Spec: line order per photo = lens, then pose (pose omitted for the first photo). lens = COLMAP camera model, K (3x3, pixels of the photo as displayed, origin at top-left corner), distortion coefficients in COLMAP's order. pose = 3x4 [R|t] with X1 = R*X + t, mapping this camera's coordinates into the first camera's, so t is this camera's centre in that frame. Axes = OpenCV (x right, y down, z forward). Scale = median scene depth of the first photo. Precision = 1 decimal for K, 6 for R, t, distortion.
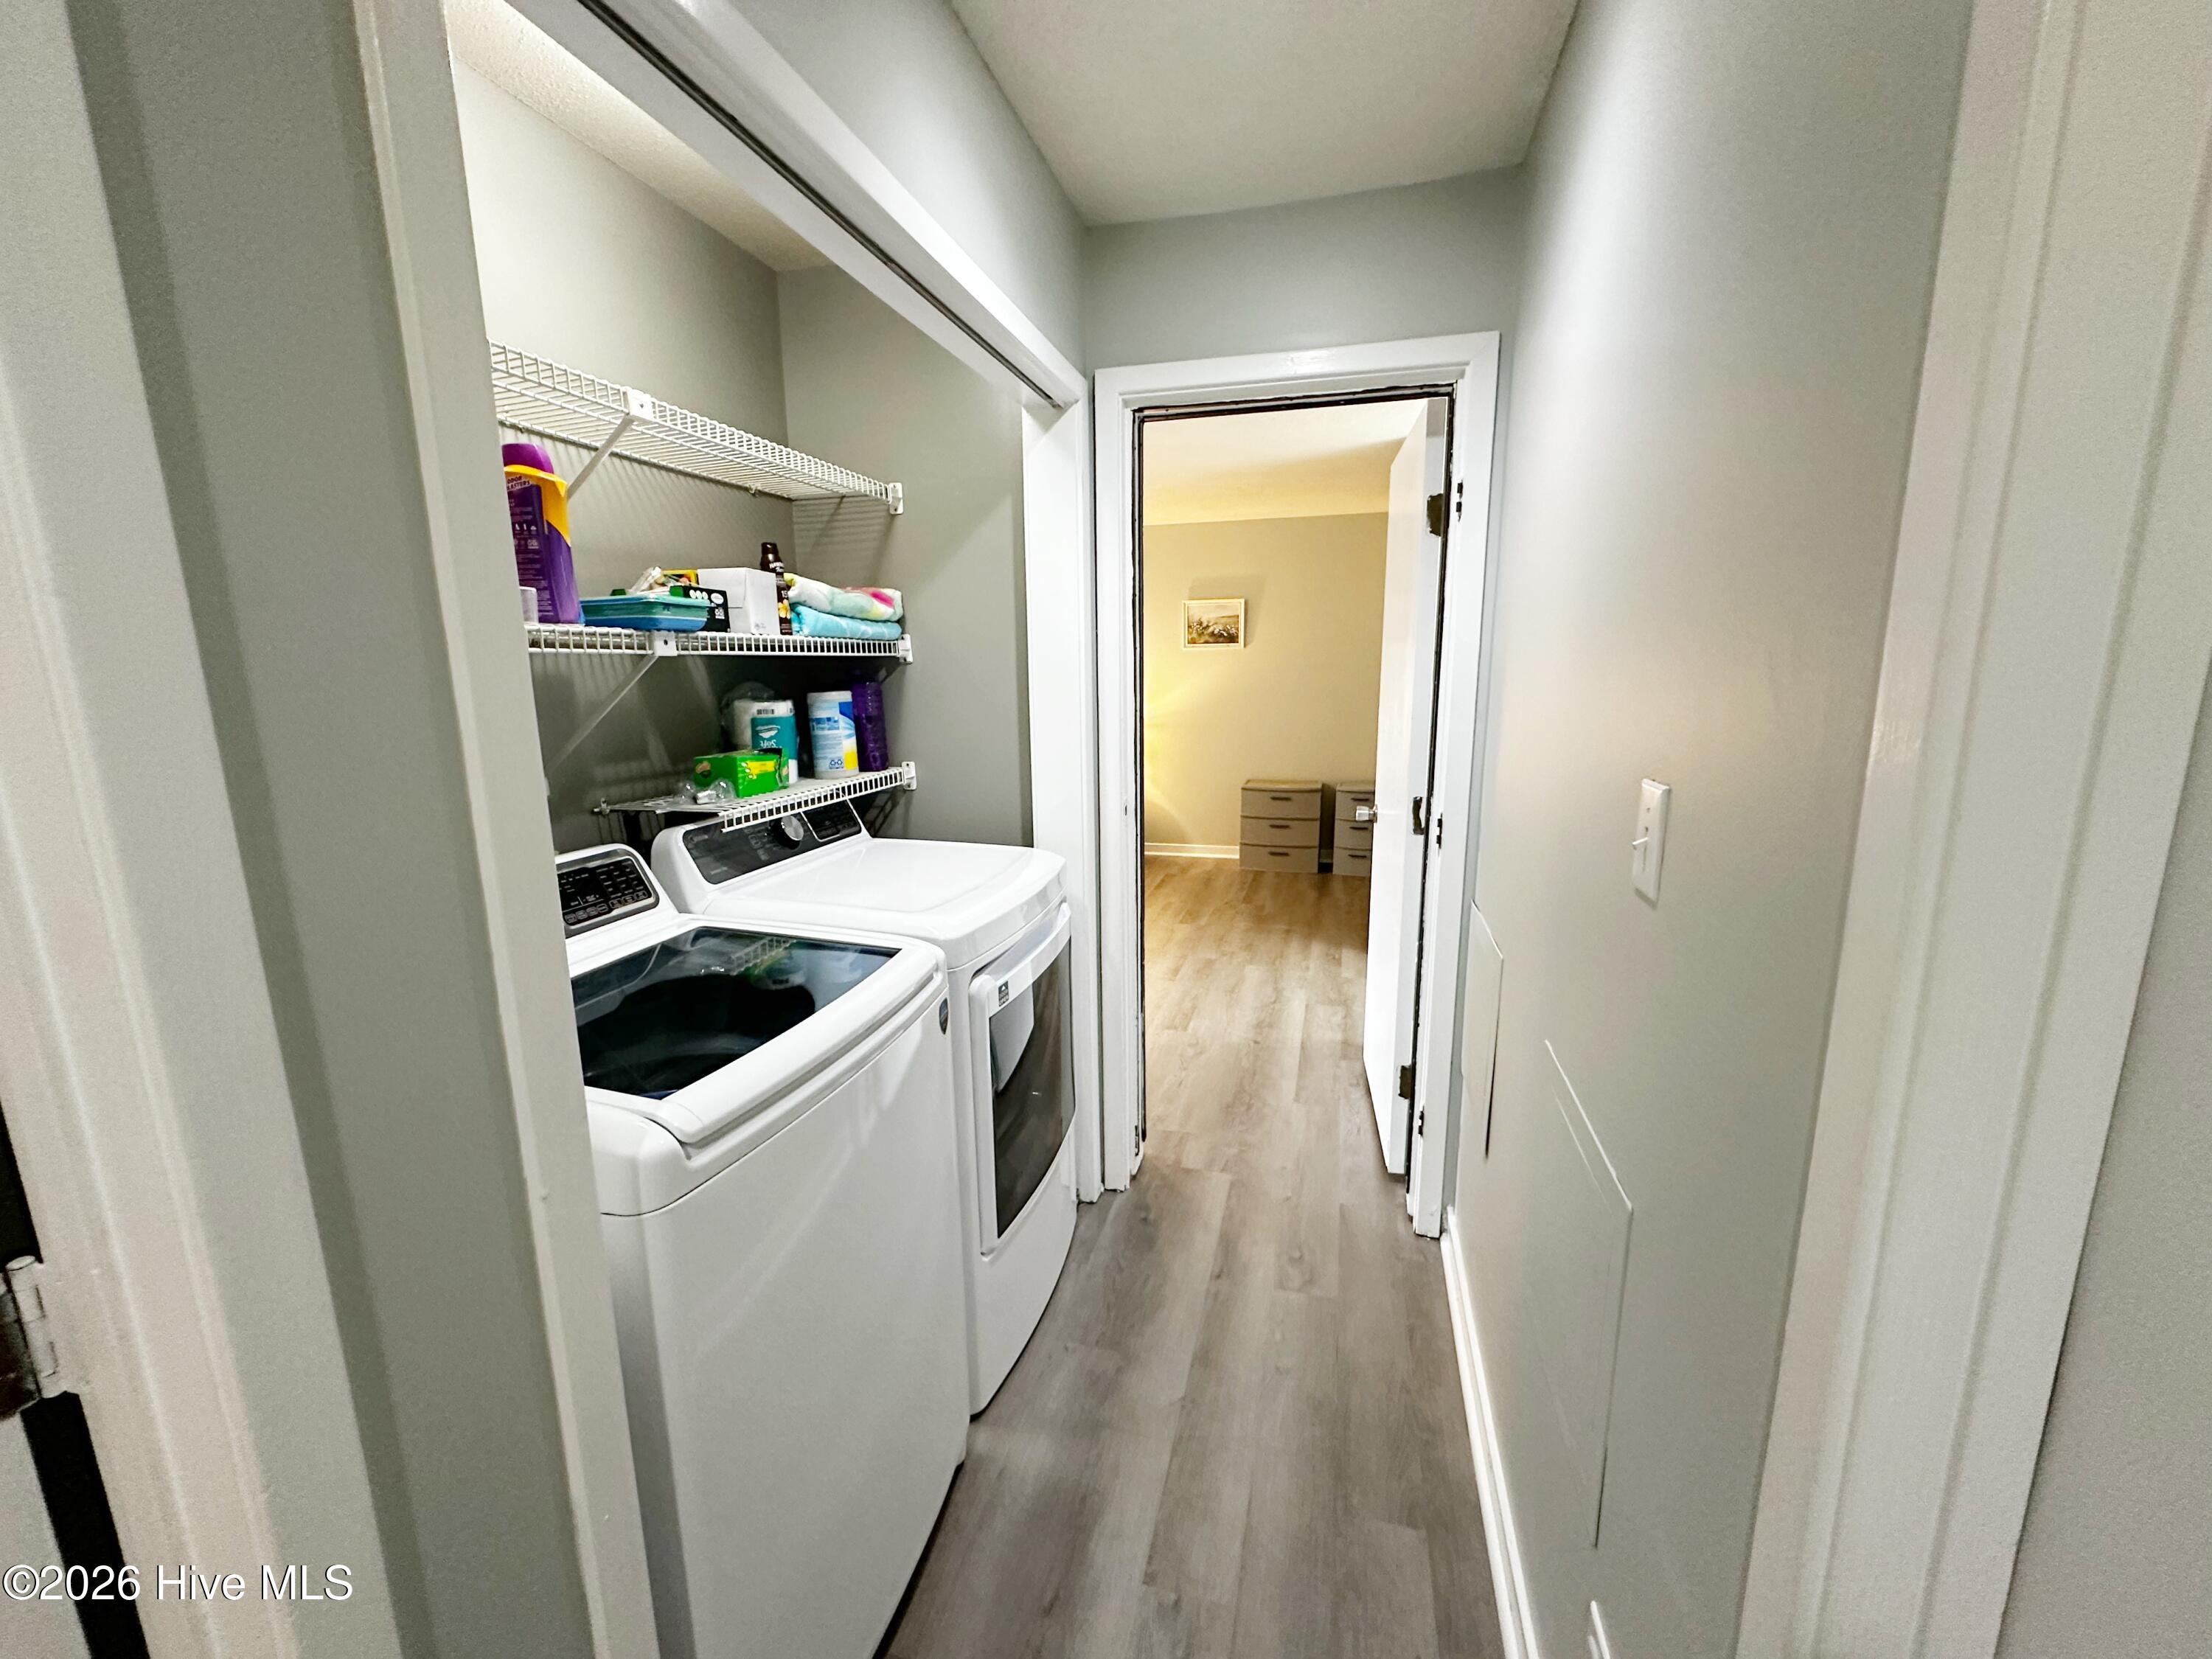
lens RADIAL K [[882.2, 0, 1109.7], [0, 882.2, 831.8], [0, 0, 1]] dist [-0.007536, 0.000173]
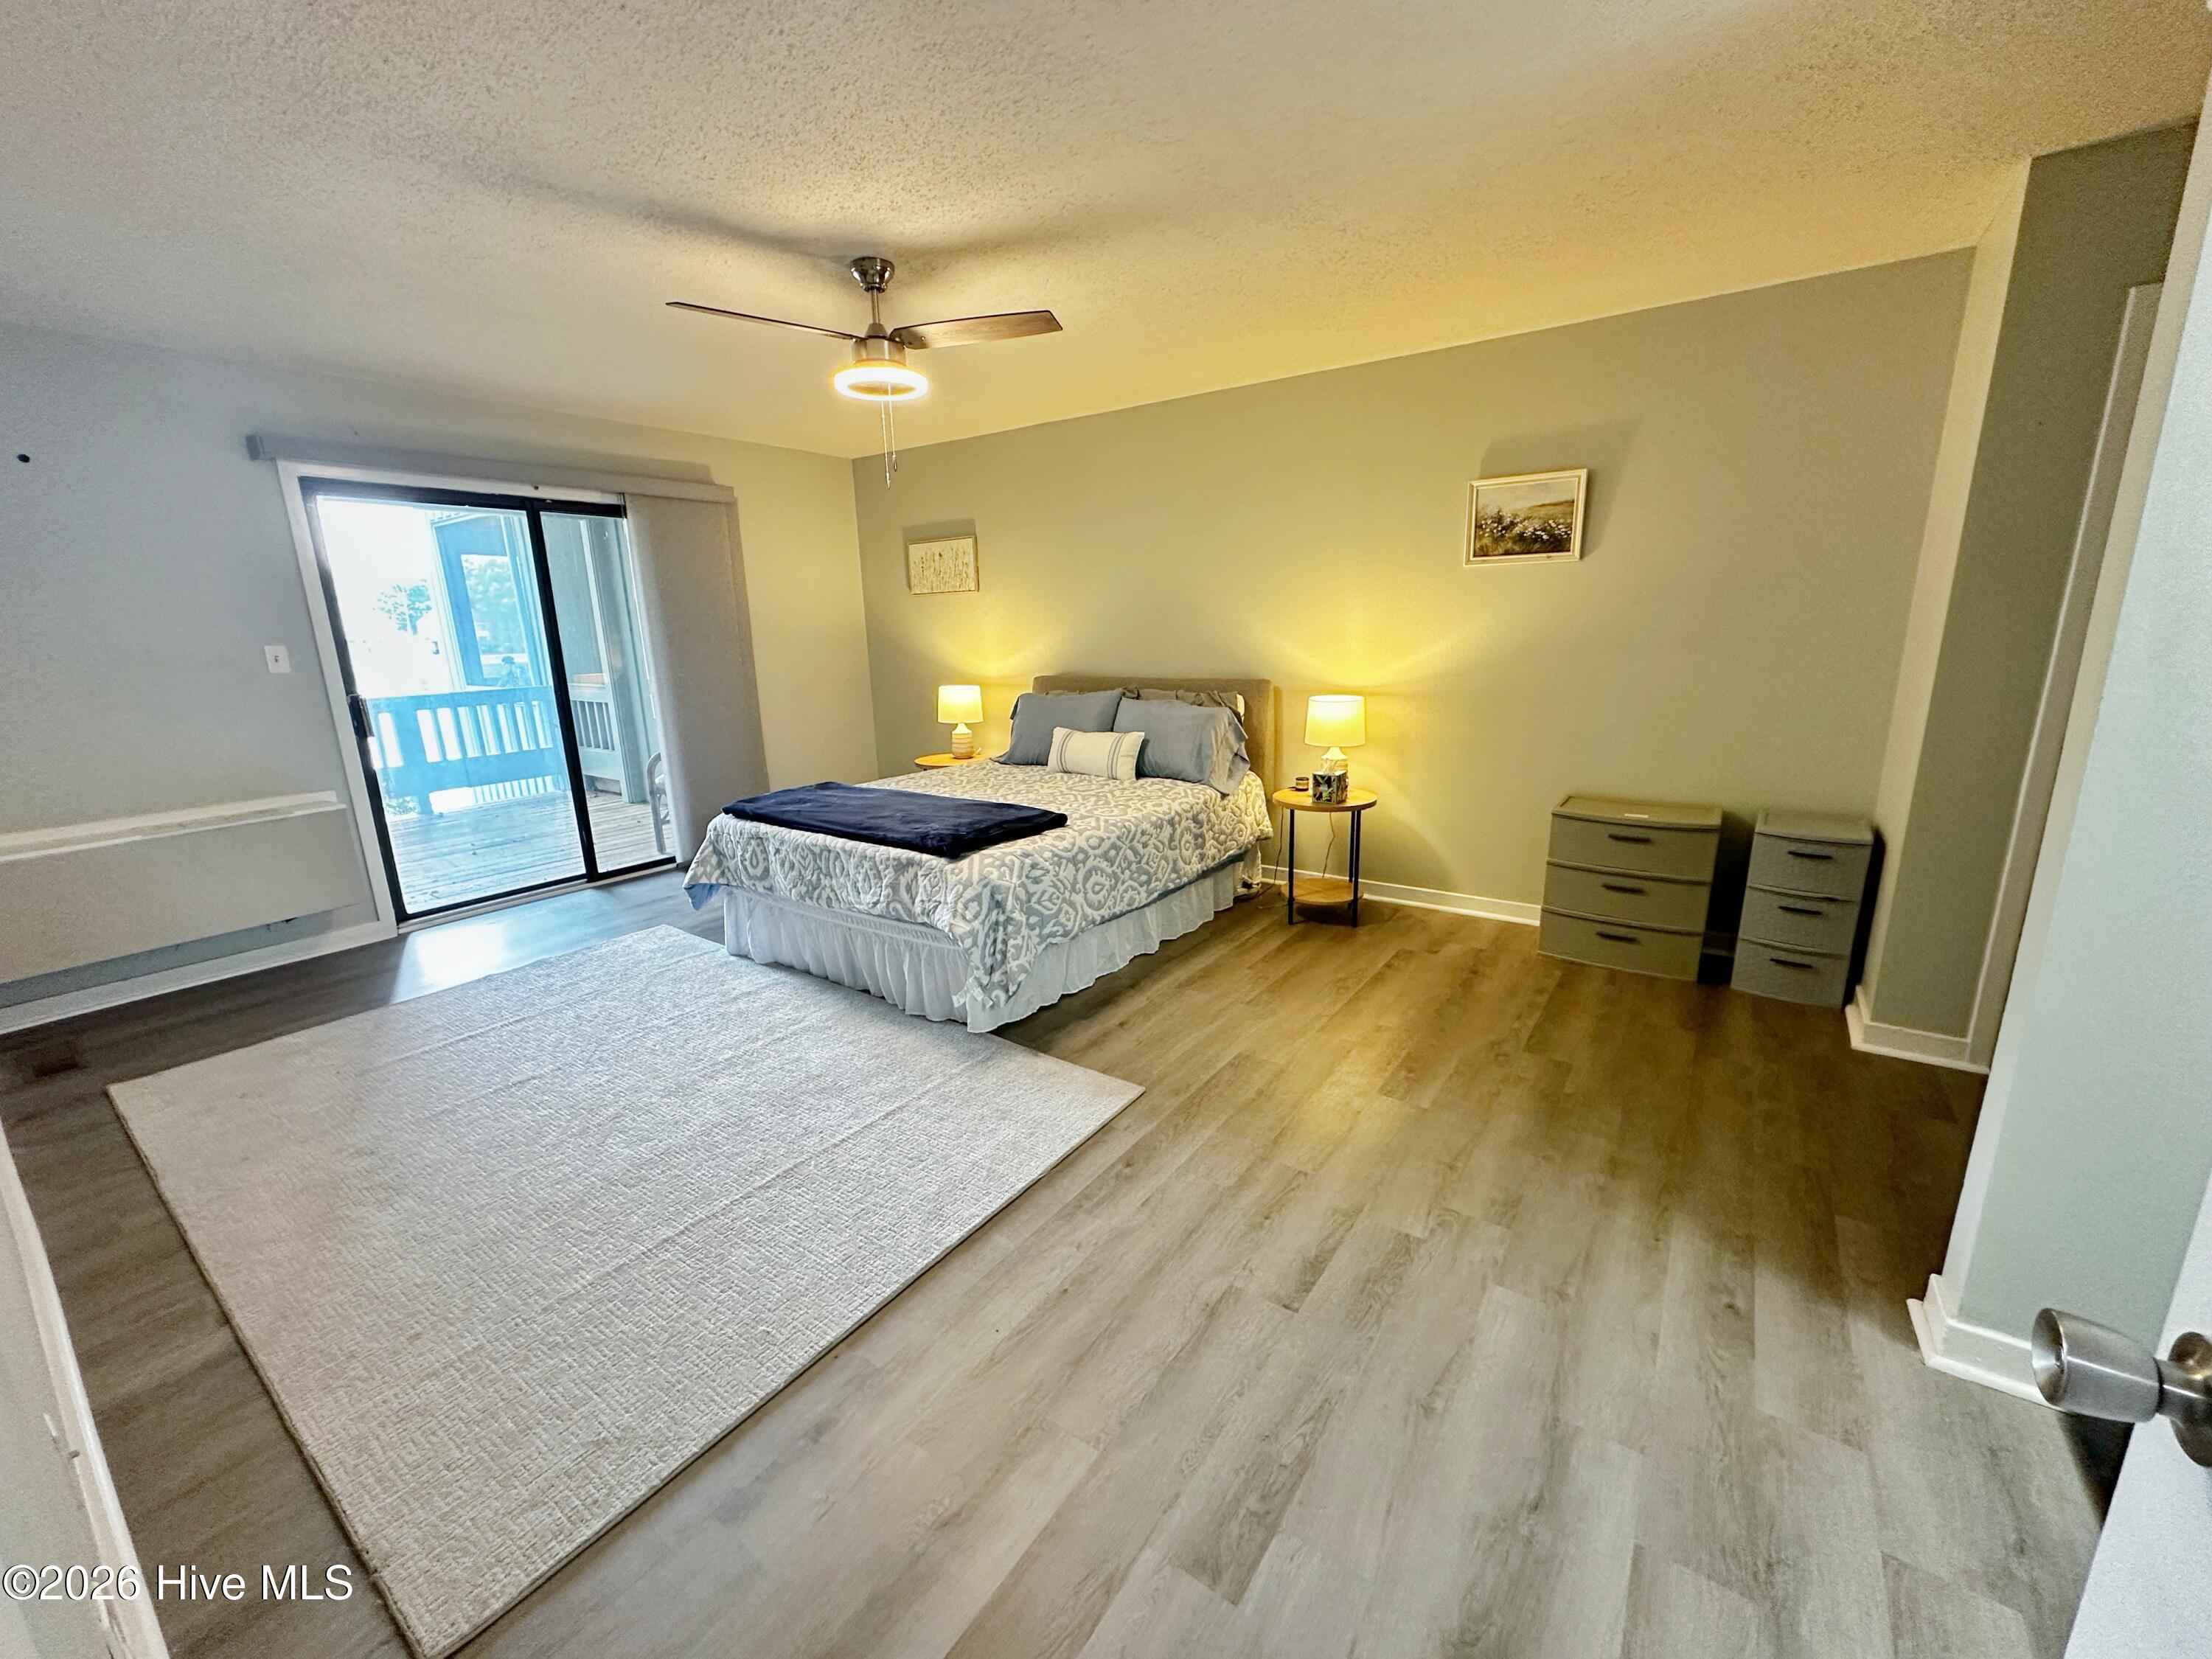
lens RADIAL K [[882.2, 0, 1106.8], [0, 882.2, 825.8], [0, 0, 1]] dist [-0.007536, 0.000173]
pose [[0.935998, 0.069969, -0.344981, 0.080268], [-0.053068, 0.996893, 0.058206, -0.060626], [0.347982, -0.036173, 0.936803, 0.389401]]
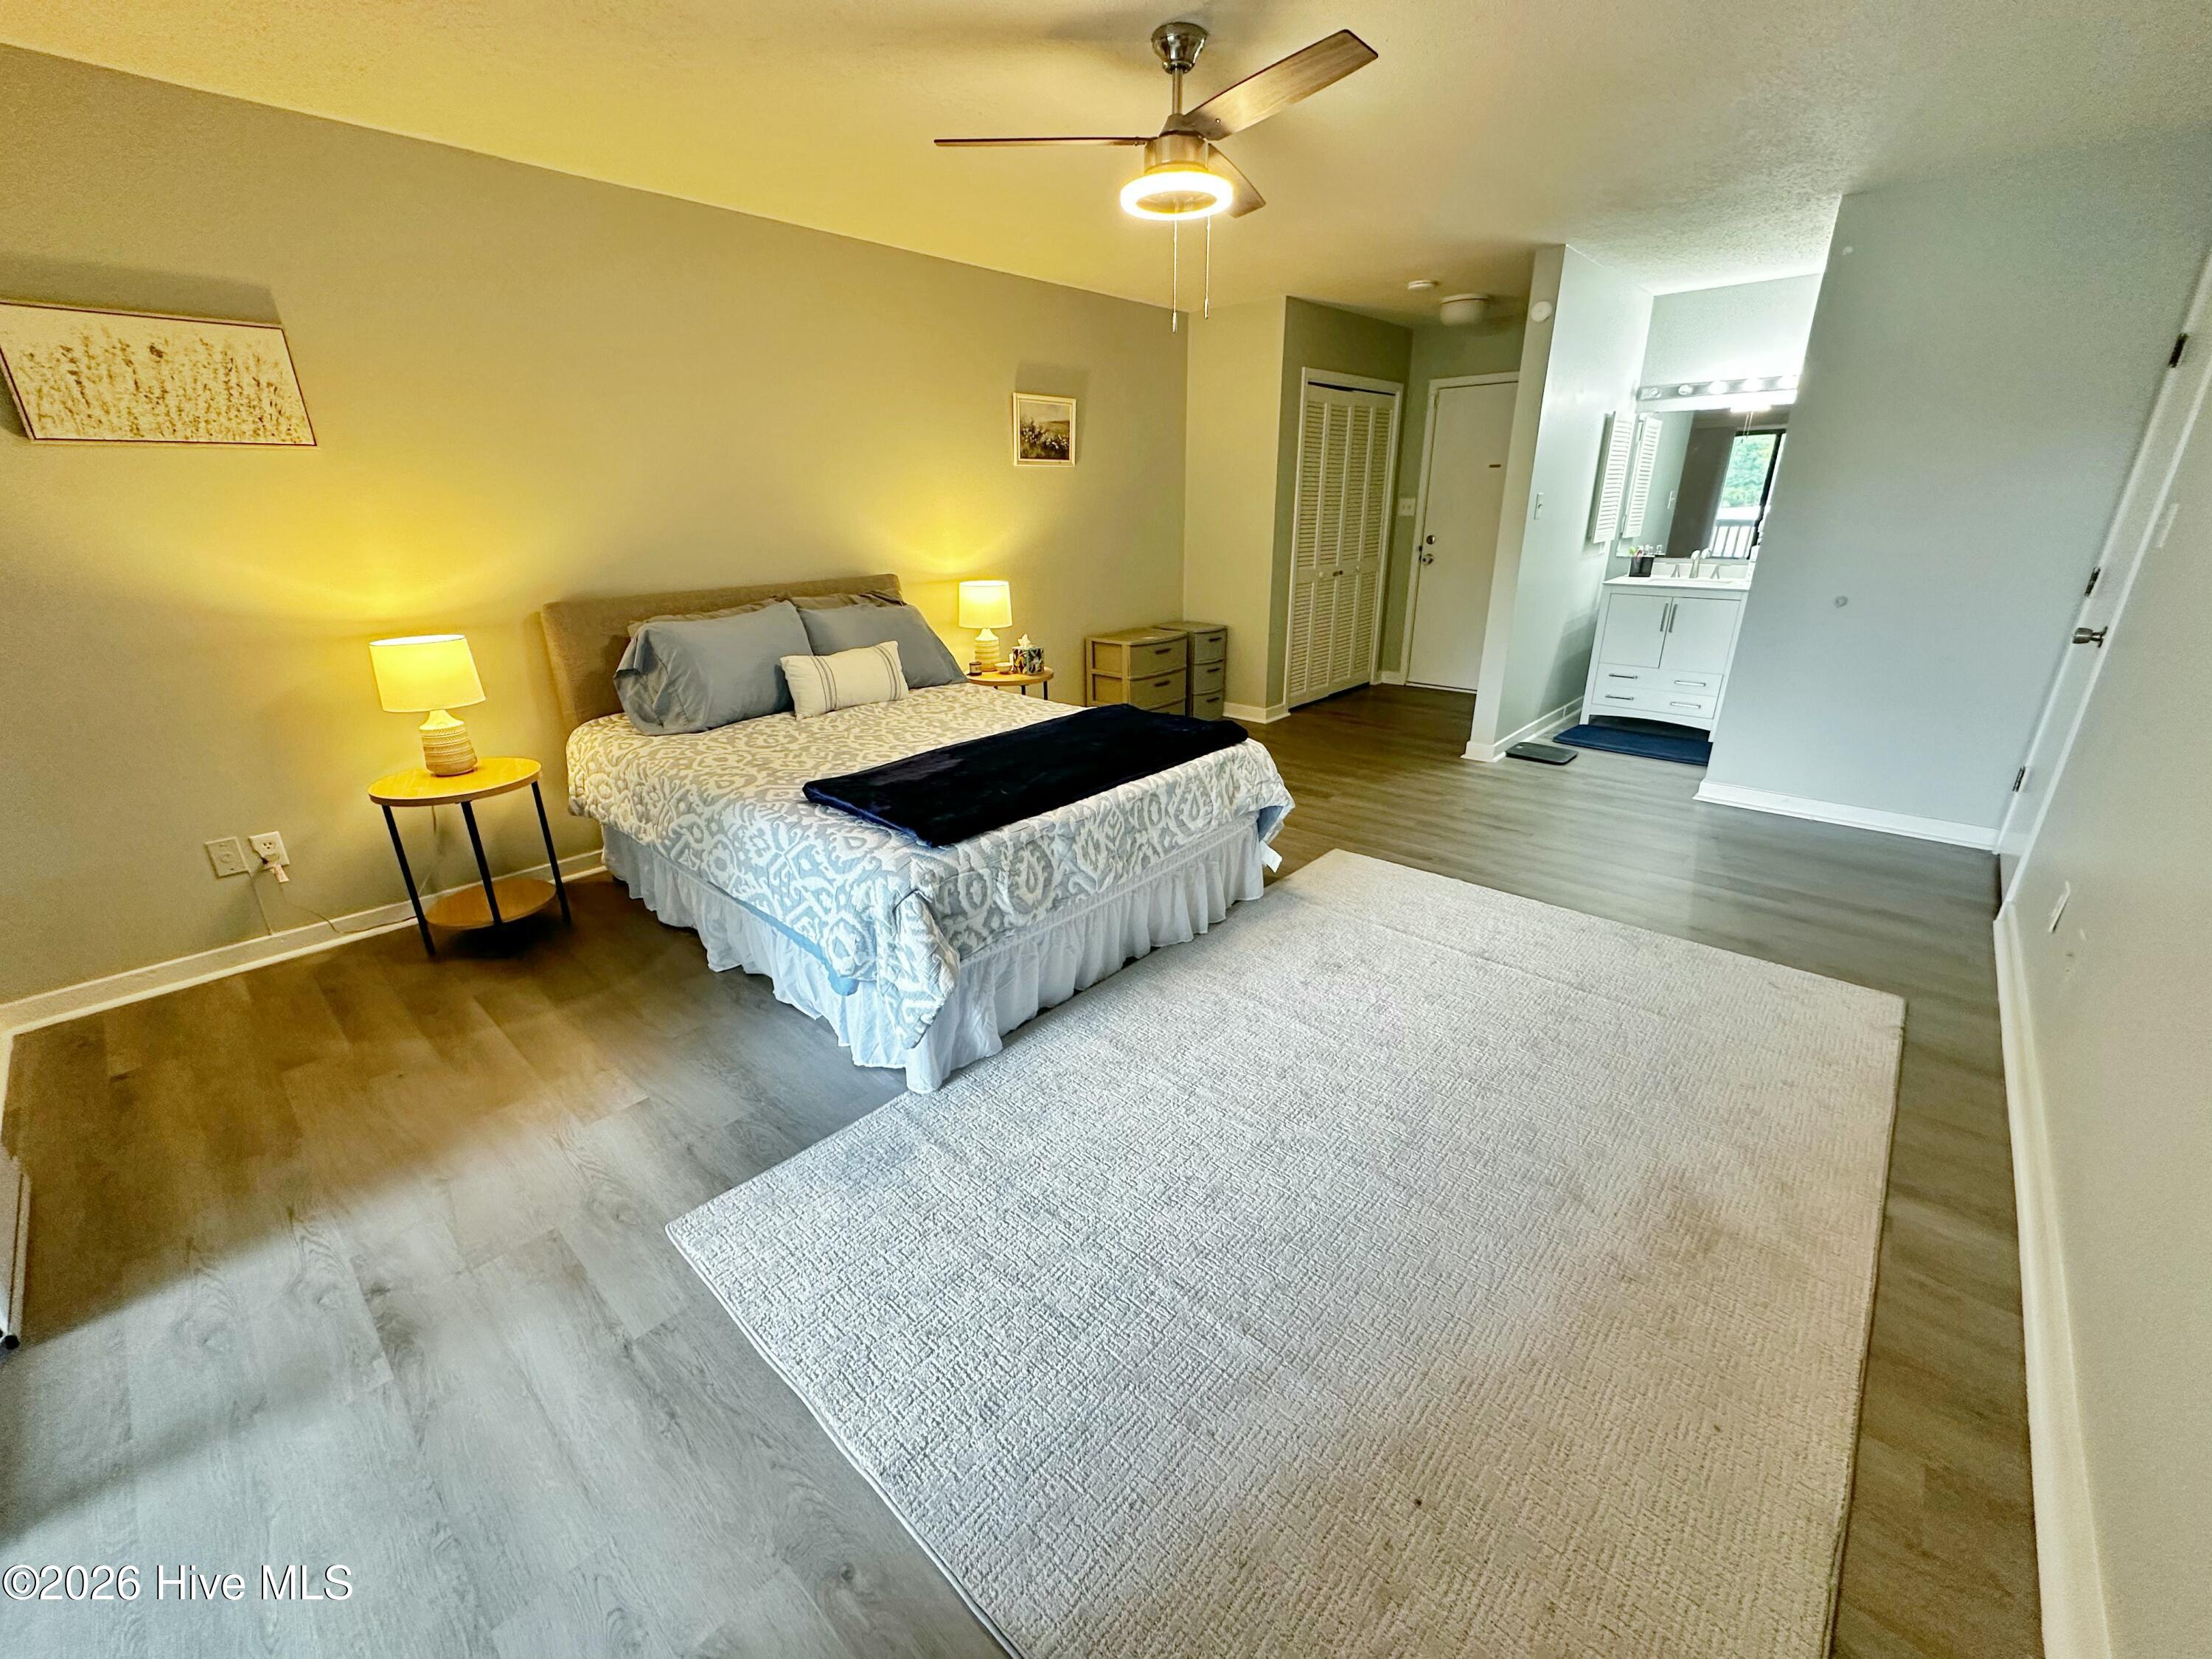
lens RADIAL K [[882.2, 0, 1113.8], [0, 882.2, 824.7], [0, 0, 1]] dist [-0.007536, 0.000173]
pose [[0.452128, -0.299852, 0.840041, -0.613081], [0.172103, 0.953429, 0.247696, -0.098868], [-0.875192, 0.032584, 0.482677, 0.637642]]
